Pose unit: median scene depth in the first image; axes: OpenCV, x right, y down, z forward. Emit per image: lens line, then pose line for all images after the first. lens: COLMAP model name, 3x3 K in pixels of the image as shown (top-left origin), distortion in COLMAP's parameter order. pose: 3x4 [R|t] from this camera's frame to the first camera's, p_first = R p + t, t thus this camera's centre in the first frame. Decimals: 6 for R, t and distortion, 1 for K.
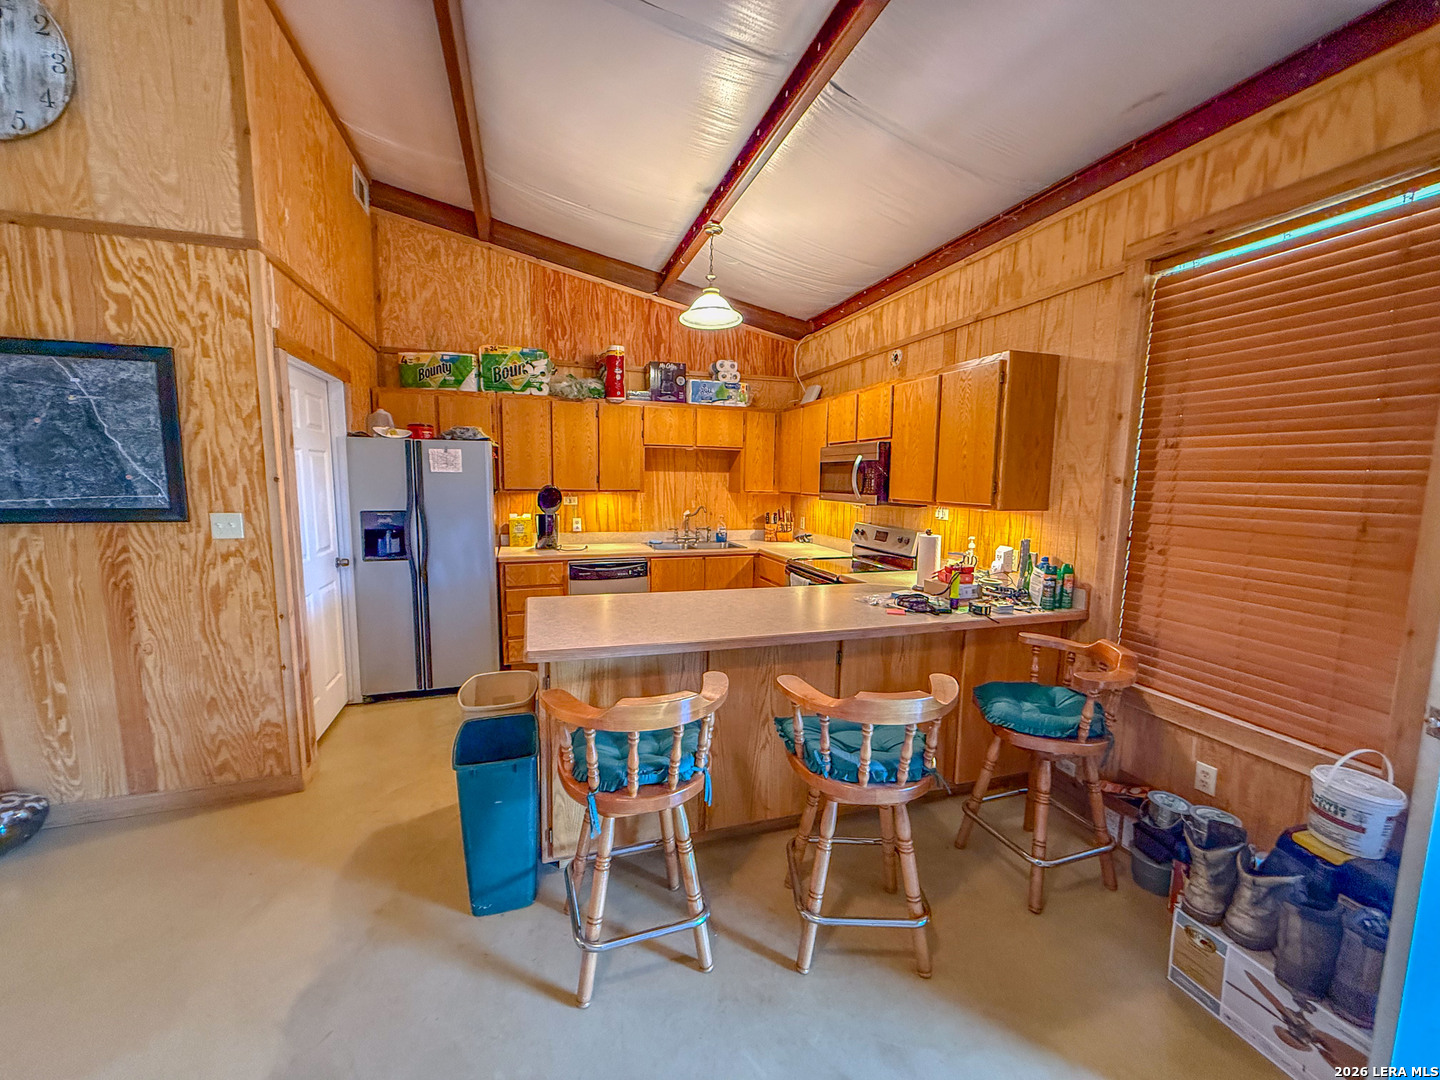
lens RADIAL K [[569.6, 0, 720.0], [0, 569.6, 540.0], [0, 0, 1]] dist [0.001268, 0.000552]
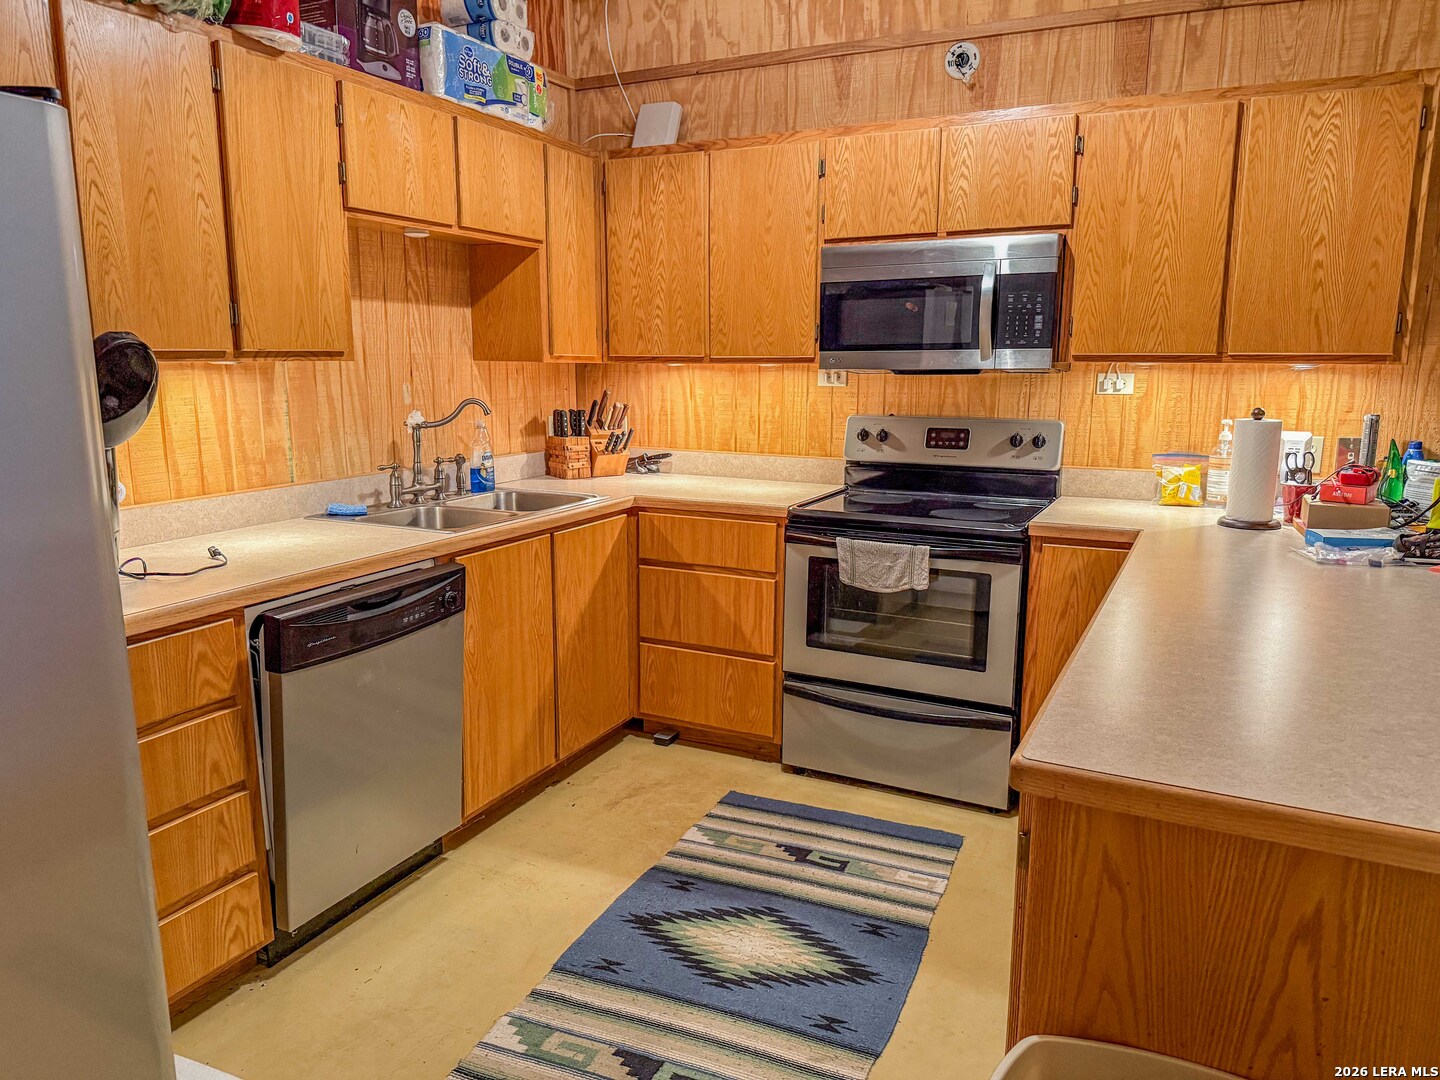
lens RADIAL K [[1022.7, 0, 720.0], [0, 1022.7, 540.0], [0, 0, 1]] dist [0.038098, -0.050524]
pose [[0.699933, -0.138543, 0.700643, -0.584728], [0.085798, 0.990212, 0.110091, -0.040807], [-0.709037, -0.016943, 0.704968, 0.626626]]
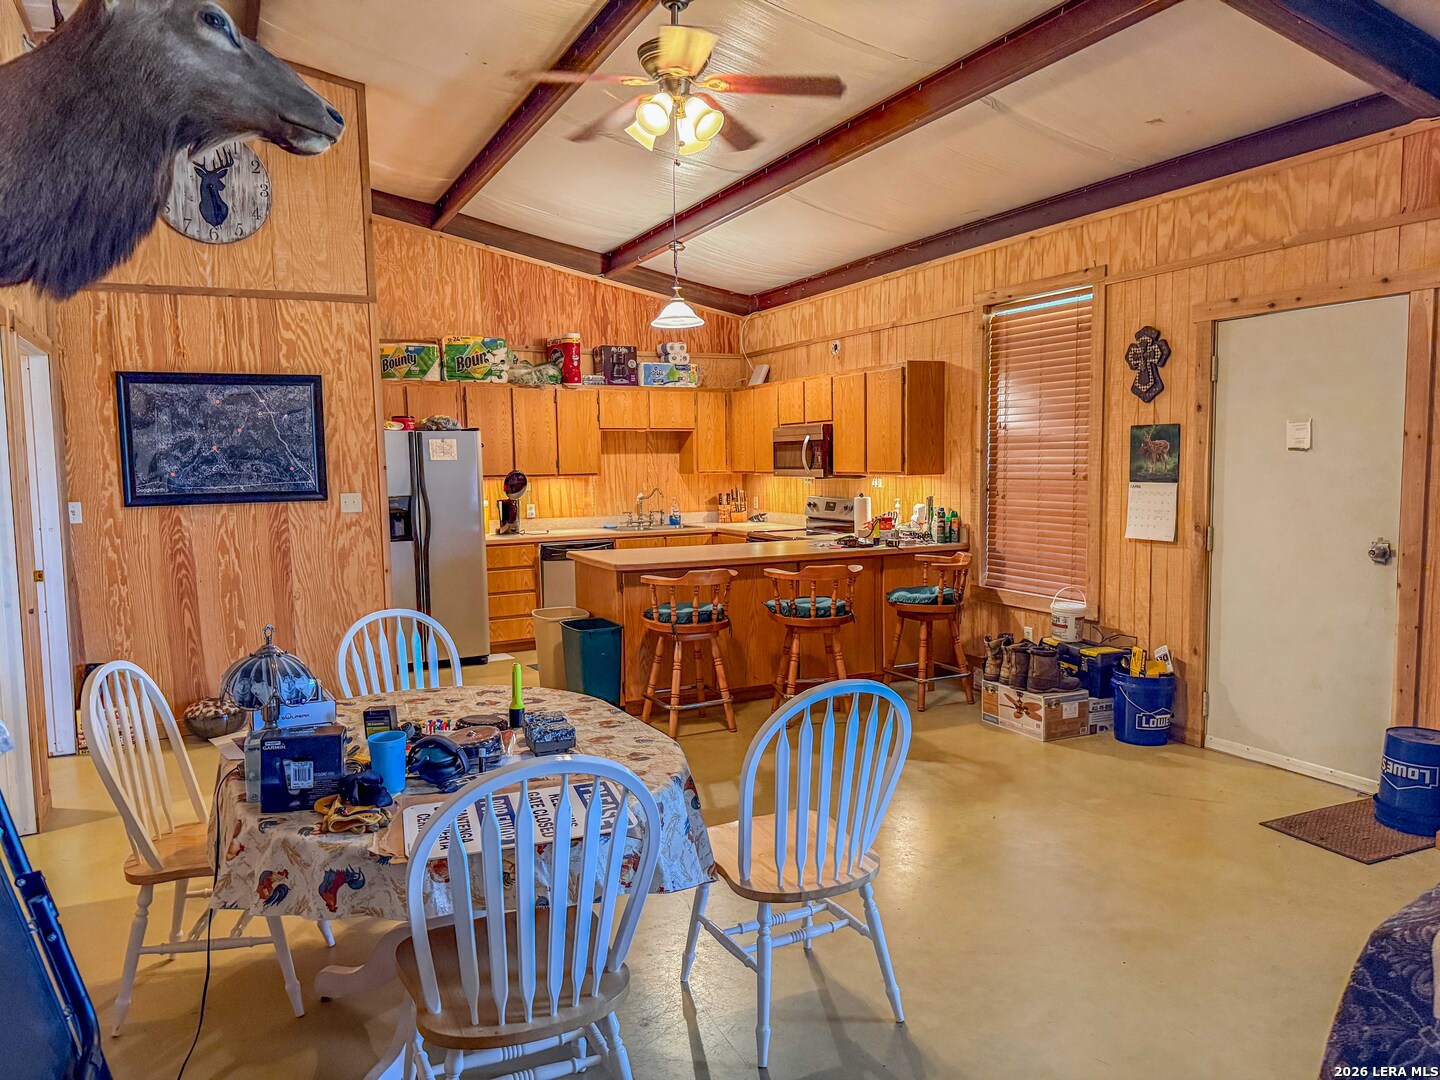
lens RADIAL K [[1003.5, 0, 720.0], [0, 1003.5, 540.0], [0, 0, 1]] dist [0.193622, -0.320751]
pose [[0.989877, -0.041563, 0.135705, -0.244383], [0.045471, 0.998632, -0.025825, 0.121740], [-0.134445, 0.031734, 0.990413, -1.118598]]
